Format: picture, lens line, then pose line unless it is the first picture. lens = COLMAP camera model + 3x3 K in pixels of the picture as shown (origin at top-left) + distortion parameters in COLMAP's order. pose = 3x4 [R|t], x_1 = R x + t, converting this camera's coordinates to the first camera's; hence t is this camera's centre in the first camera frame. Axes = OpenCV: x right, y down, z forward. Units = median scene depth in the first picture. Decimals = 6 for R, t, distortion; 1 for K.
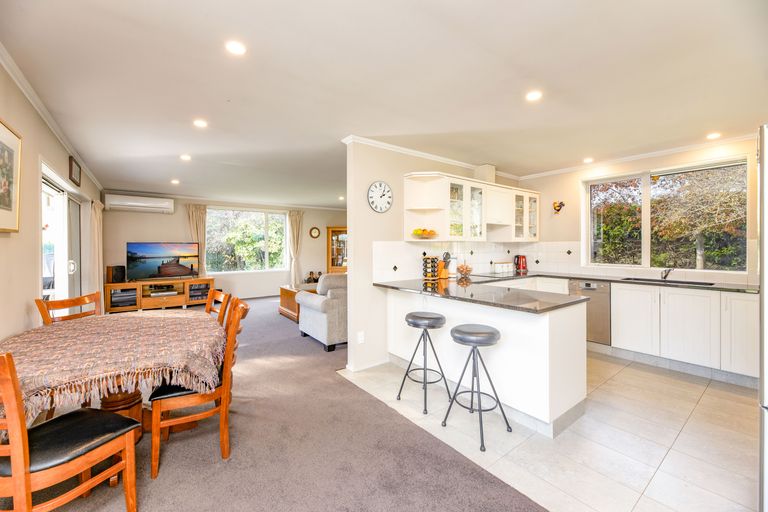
lens RADIAL K [[317.1, 0, 383.8], [0, 317.1, 249.0], [0, 0, 1]] dist [0.001688, 0.000055]
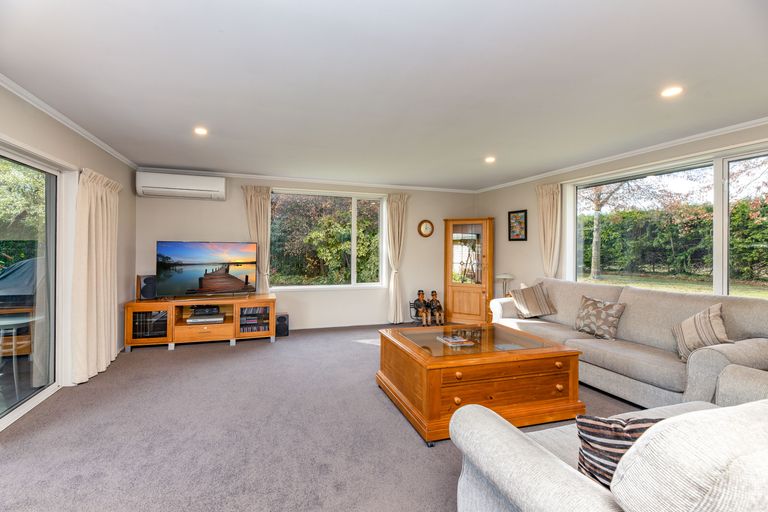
lens RADIAL K [[317.1, 0, 384.5], [0, 317.1, 251.6], [0, 0, 1]] dist [0.001688, 0.000055]
pose [[0.968564, 0.013834, -0.248379, -0.162725], [-0.013905, 0.999902, 0.001466, -0.005551], [0.248375, 0.002034, 0.968662, 0.426250]]
